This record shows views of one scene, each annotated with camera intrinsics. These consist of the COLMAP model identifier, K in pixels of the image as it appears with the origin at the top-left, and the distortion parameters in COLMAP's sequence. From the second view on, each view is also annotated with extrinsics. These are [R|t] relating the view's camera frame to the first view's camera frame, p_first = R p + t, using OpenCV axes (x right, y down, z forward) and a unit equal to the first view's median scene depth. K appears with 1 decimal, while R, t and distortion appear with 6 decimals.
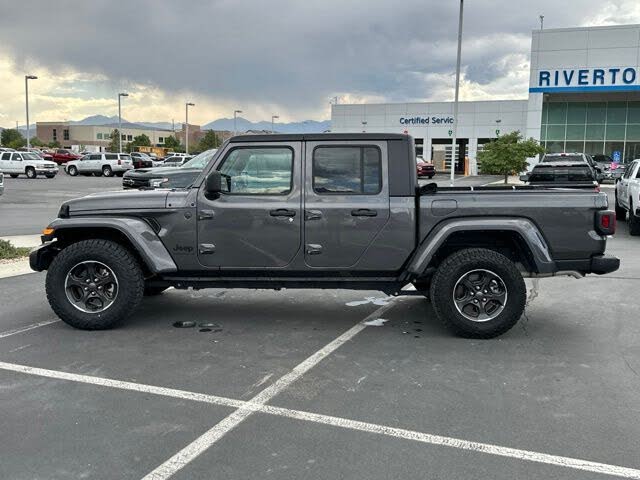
lens RADIAL K [[639.2, 0, 320.0], [0, 639.2, 240.0], [0, 0, 1]] dist [0.152007, -0.297794]
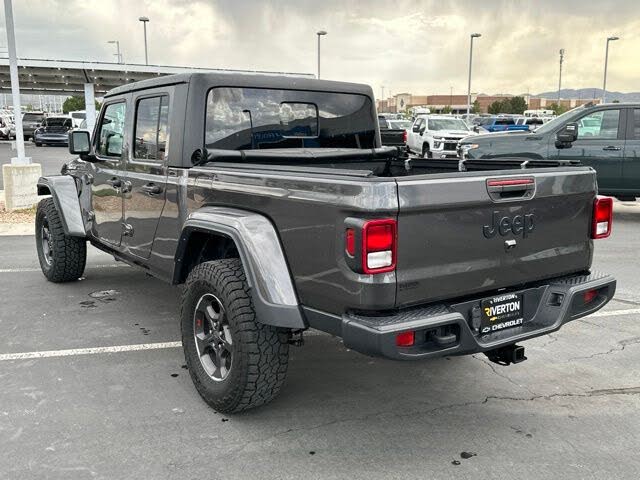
lens RADIAL K [[639.2, 0, 320.0], [0, 639.2, 240.0], [0, 0, 1]] dist [0.152007, -0.297794]
pose [[0.590091, 0.125628, -0.797503, 0.771647], [-0.086215, 0.991976, 0.092470, -0.068102], [0.802720, 0.014191, 0.596187, 0.716289]]
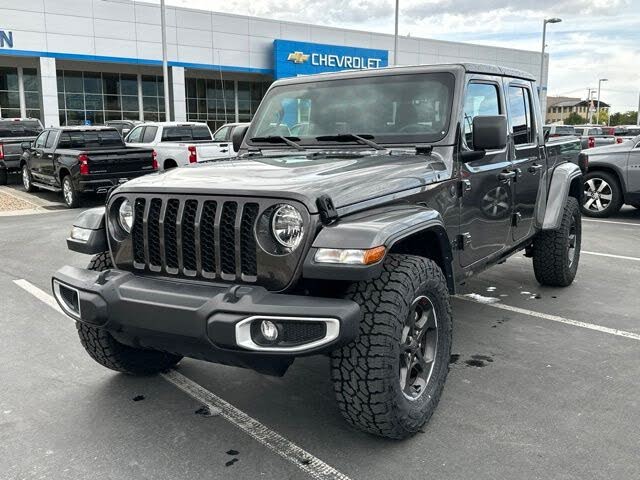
lens RADIAL K [[639.2, 0, 320.0], [0, 639.2, 240.0], [0, 0, 1]] dist [0.152007, -0.297794]
pose [[0.530077, -0.157692, 0.833158, -0.800305], [0.120784, 0.986578, 0.109884, -0.075865], [-0.839303, 0.042385, 0.542009, 0.777338]]
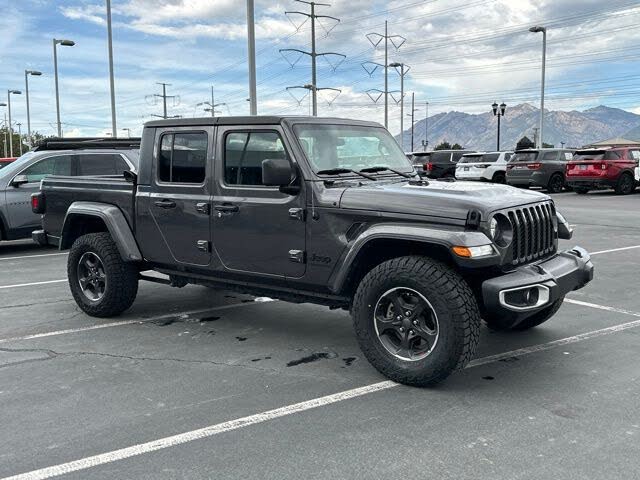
lens RADIAL K [[639.2, 0, 320.0], [0, 639.2, 240.0], [0, 0, 1]] dist [0.152007, -0.297794]
pose [[-0.786808, -0.076480, 0.612441, -0.700833], [0.074015, 0.973440, 0.216649, -0.210154], [-0.612744, 0.215791, -0.760249, 1.880608]]
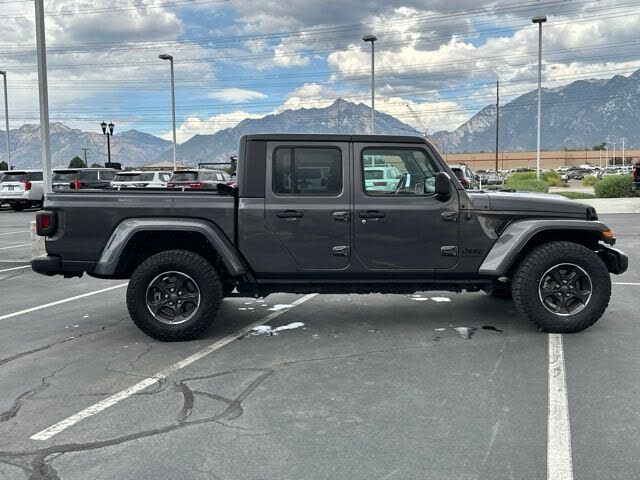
lens RADIAL K [[639.2, 0, 320.0], [0, 639.2, 240.0], [0, 0, 1]] dist [0.152007, -0.297794]
pose [[-0.999807, -0.003464, -0.019343, 0.041848], [-0.007436, 0.977841, 0.209217, -0.240938], [0.018189, 0.209320, -0.977678, 2.257316]]
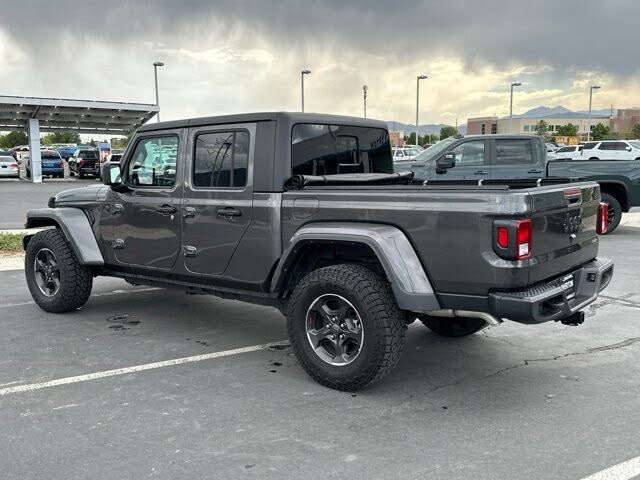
lens RADIAL K [[639.2, 0, 320.0], [0, 639.2, 240.0], [0, 0, 1]] dist [0.152007, -0.297794]
pose [[0.790998, 0.055239, -0.609320, 0.667487], [-0.047877, 0.998450, 0.028363, -0.034701], [0.609943, 0.006738, 0.792417, 0.413366]]
